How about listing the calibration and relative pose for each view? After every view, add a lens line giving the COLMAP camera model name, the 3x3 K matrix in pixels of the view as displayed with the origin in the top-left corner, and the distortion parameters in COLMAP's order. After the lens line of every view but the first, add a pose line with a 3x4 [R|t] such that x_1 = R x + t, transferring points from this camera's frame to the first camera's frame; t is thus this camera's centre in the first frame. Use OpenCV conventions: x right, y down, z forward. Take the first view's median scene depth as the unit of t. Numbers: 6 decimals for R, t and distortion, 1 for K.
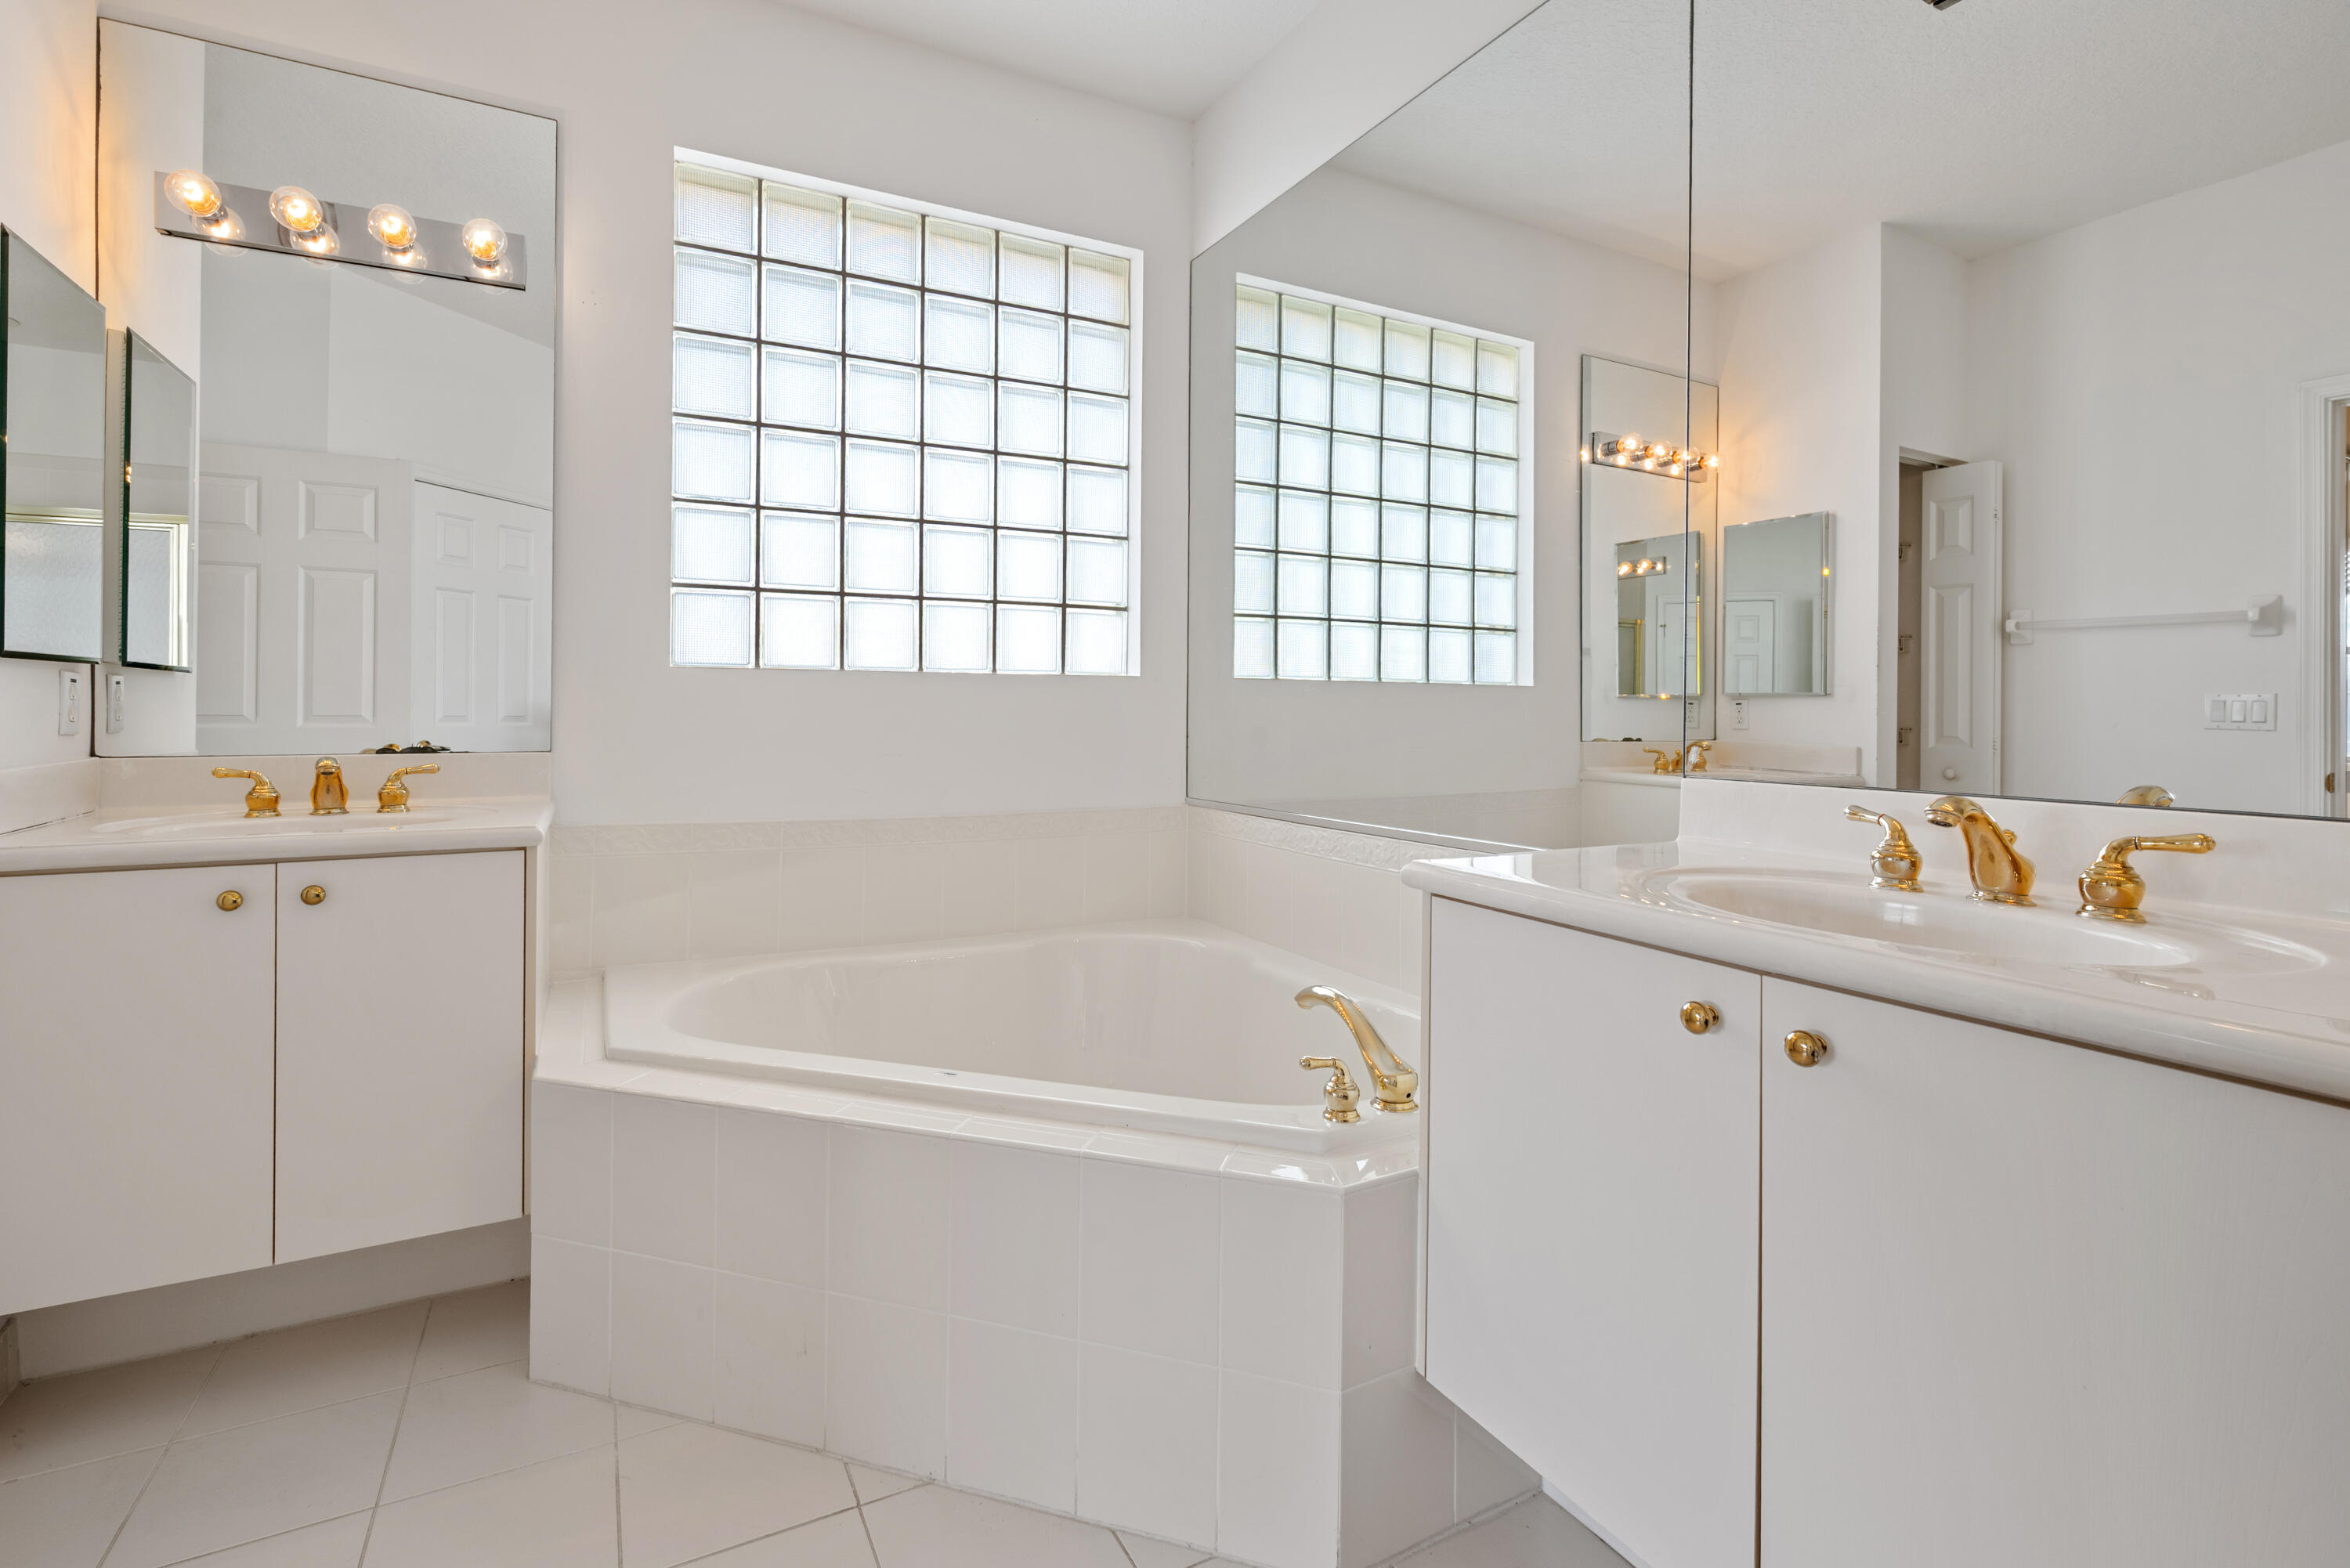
lens RADIAL K [[1075.7, 0, 1173.9], [0, 1075.7, 695.3], [0, 0, 1]] dist [0.001055, 0.000281]
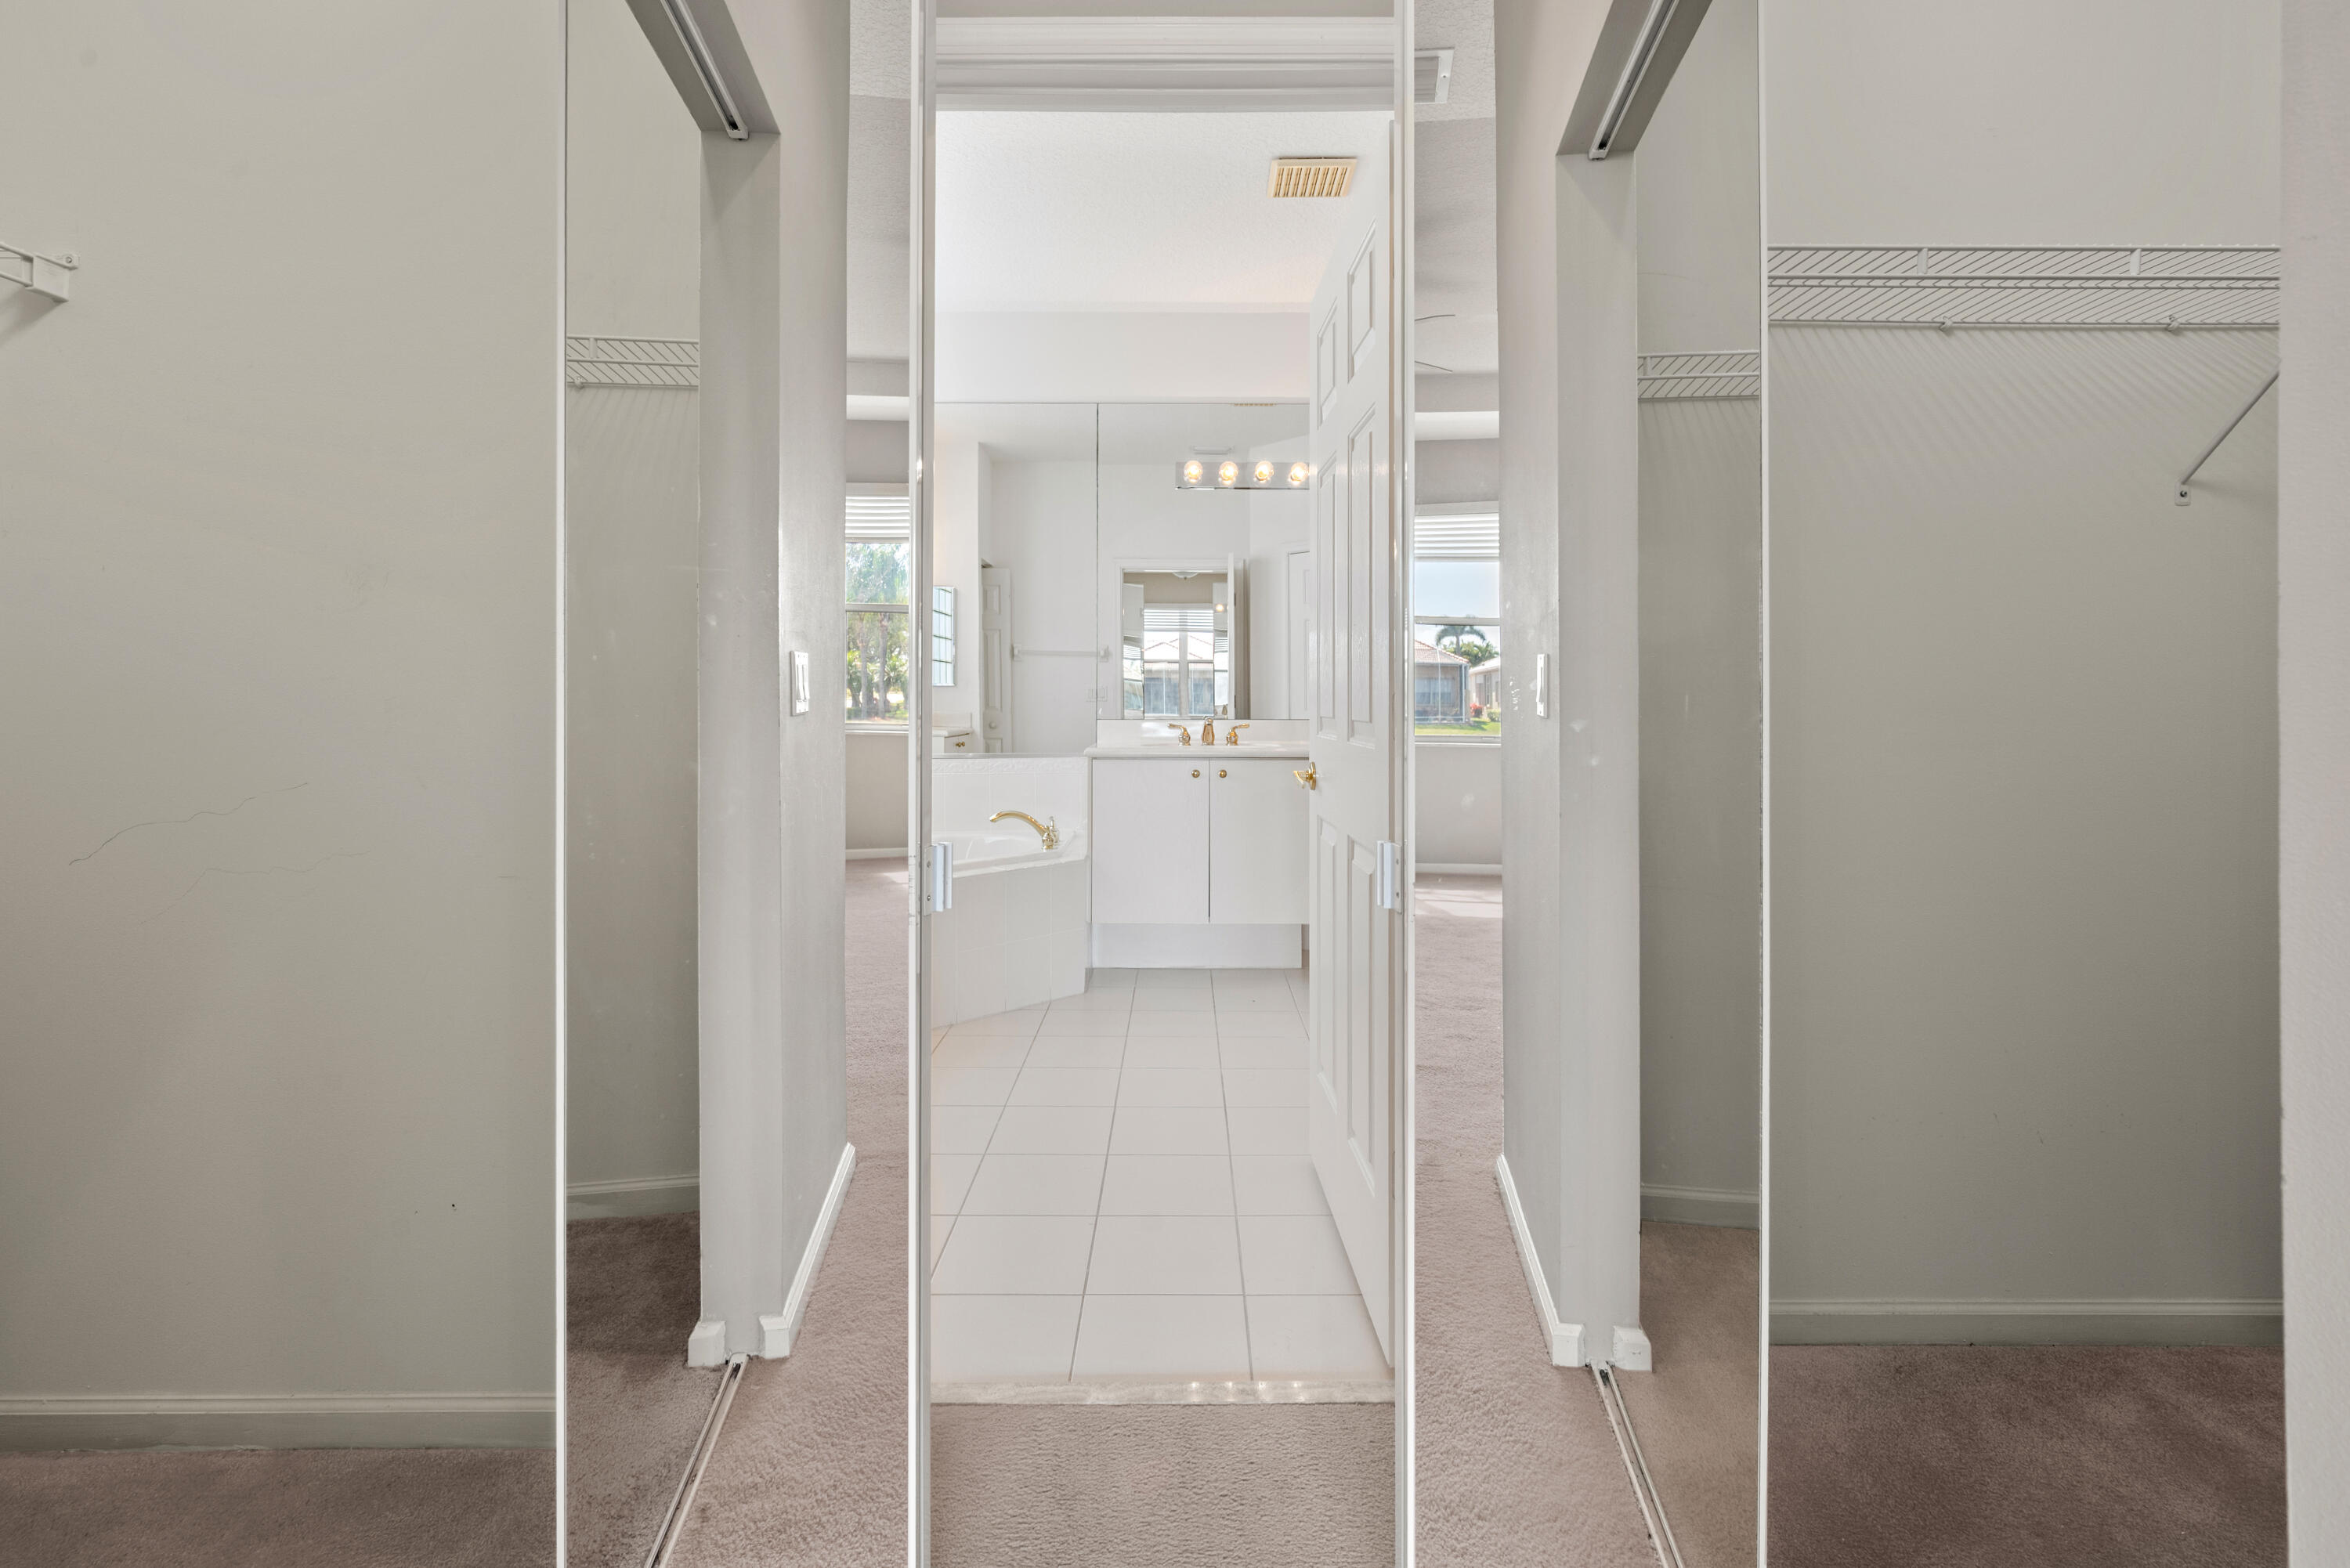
lens RADIAL K [[1042.8, 0, 1175.5], [0, 1042.8, 706.1], [0, 0, 1]] dist [0.001418, -0.000055]
pose [[0.472165, -0.016564, 0.881355, -1.070778], [-0.009738, 0.999664, 0.024004, -0.014961], [-0.881457, -0.019916, 0.471845, -0.270987]]
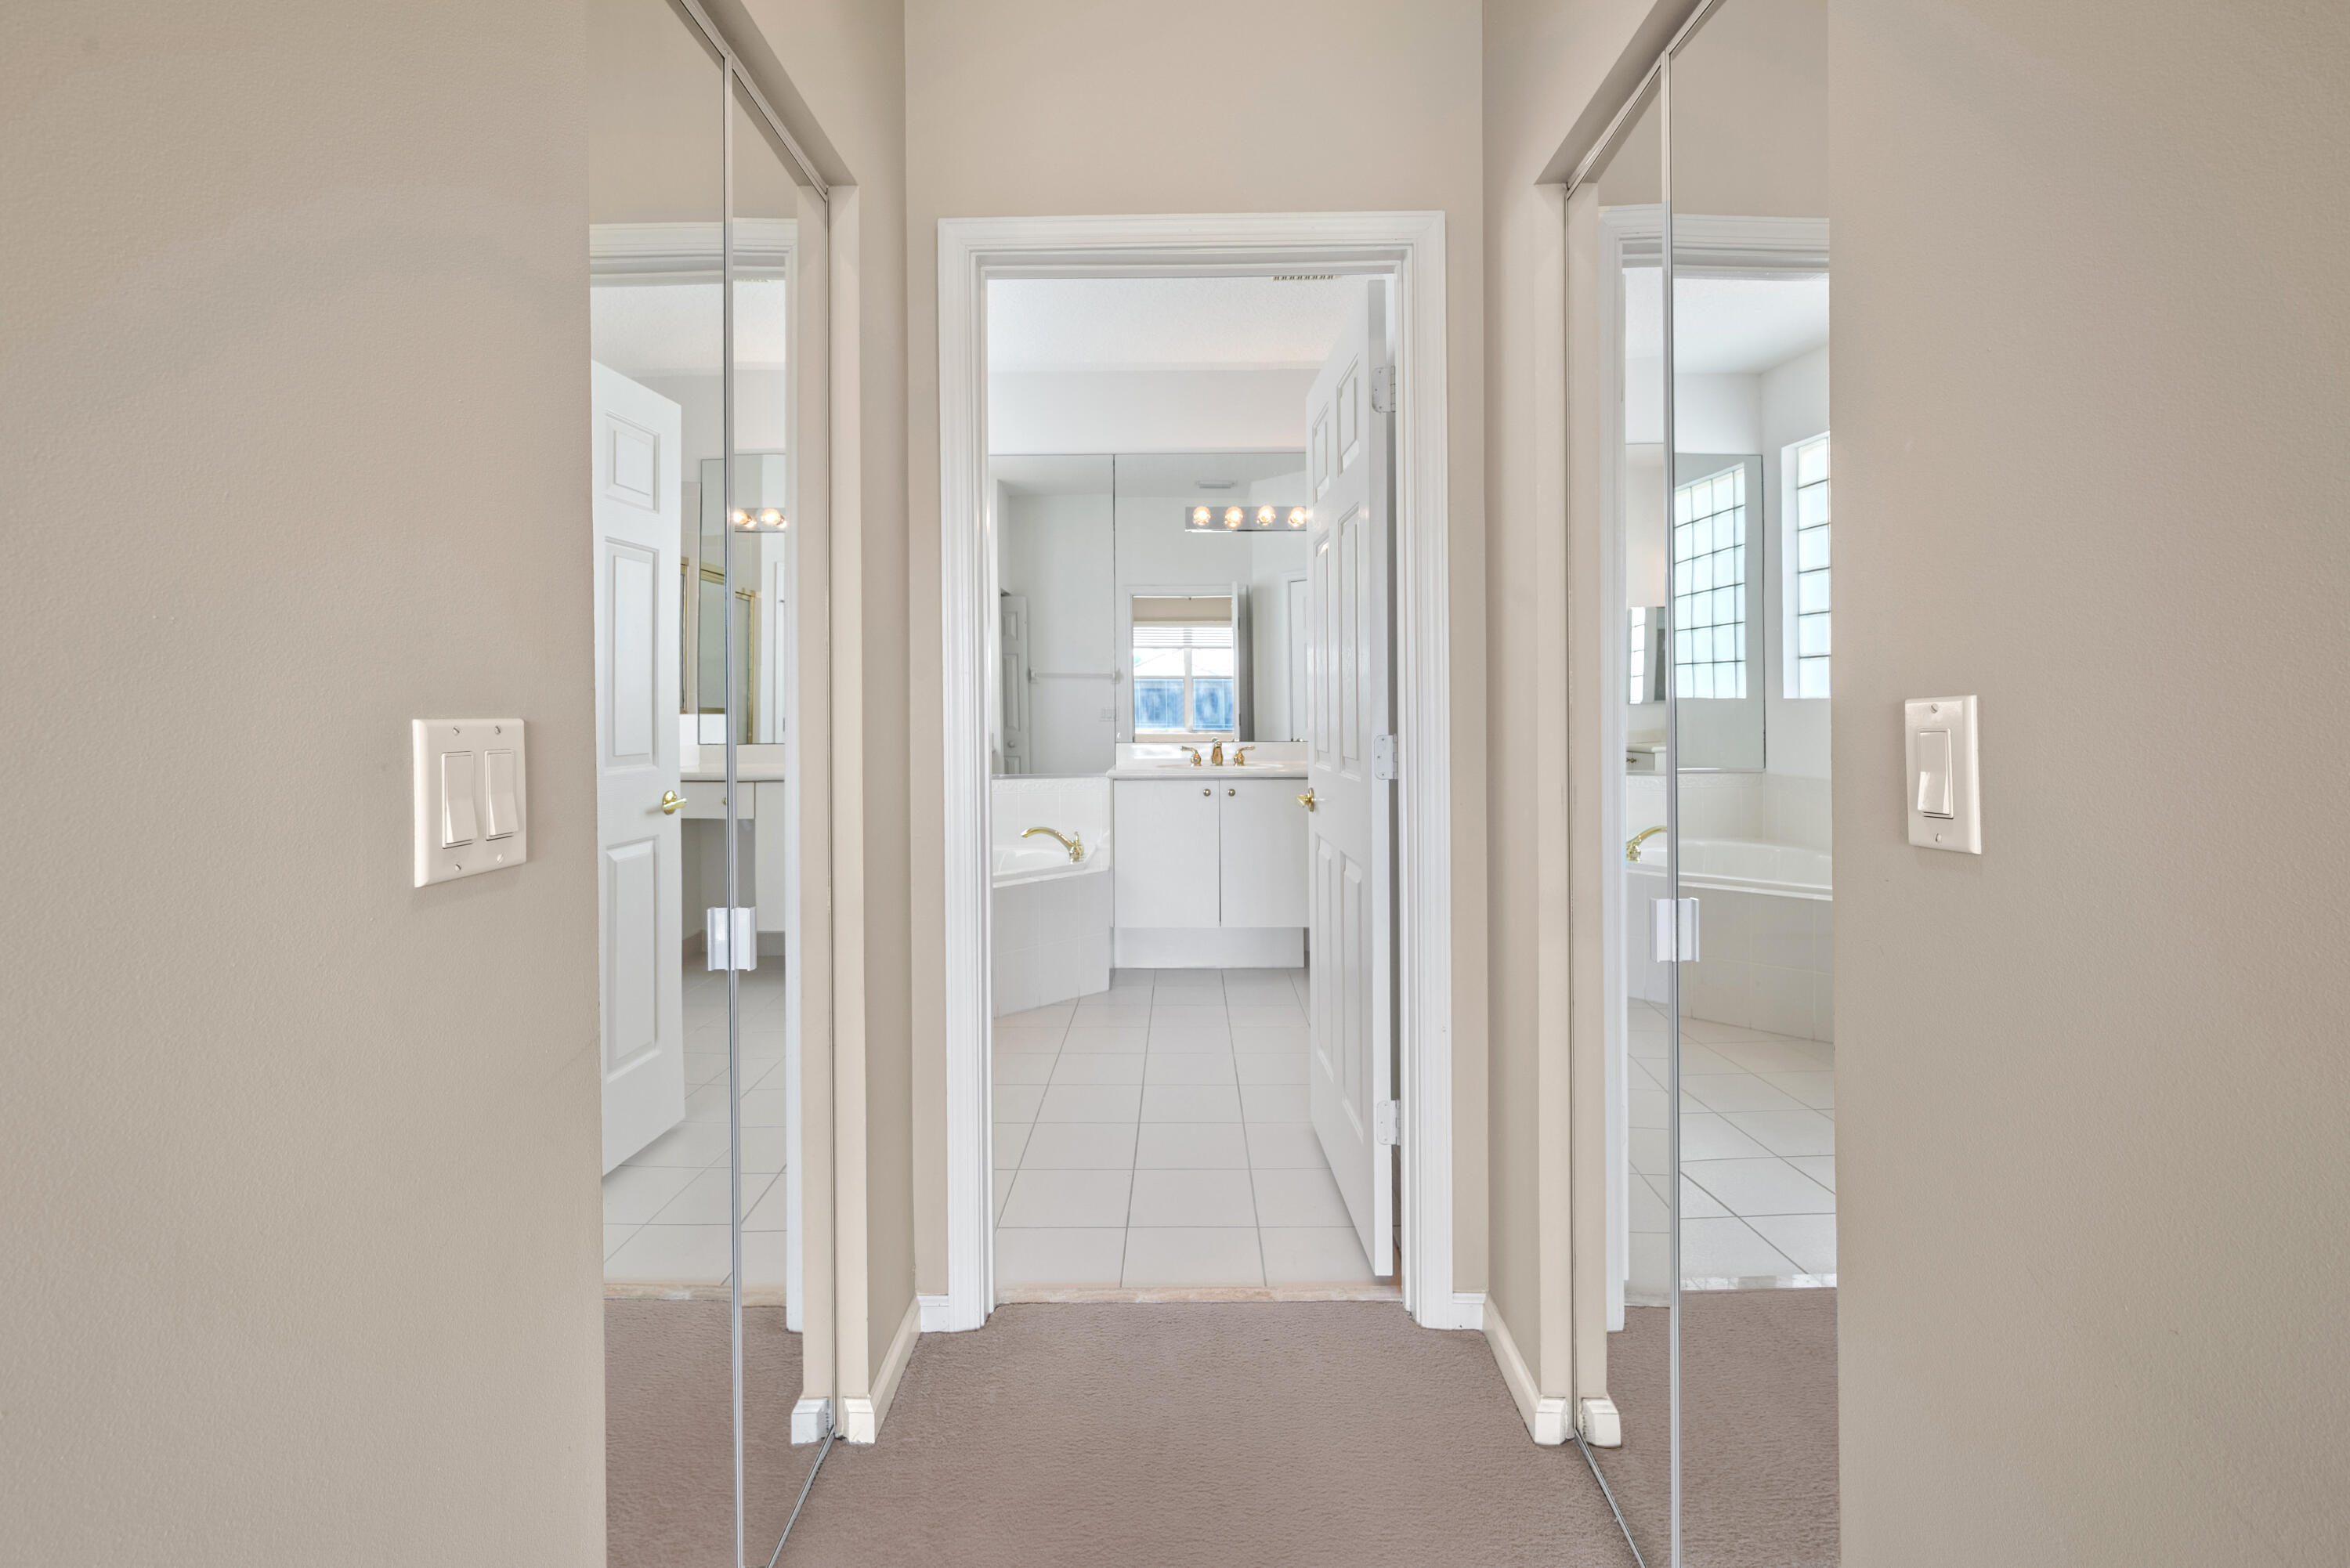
lens RADIAL K [[1042.8, 0, 1175.5], [0, 1042.8, 706.1], [0, 0, 1]] dist [0.001418, -0.000055]
pose [[0.472587, -0.012121, 0.881201, -1.217909], [-0.003563, 0.999871, 0.015664, -0.044491], [-0.881277, -0.010542, 0.472483, -0.328687]]
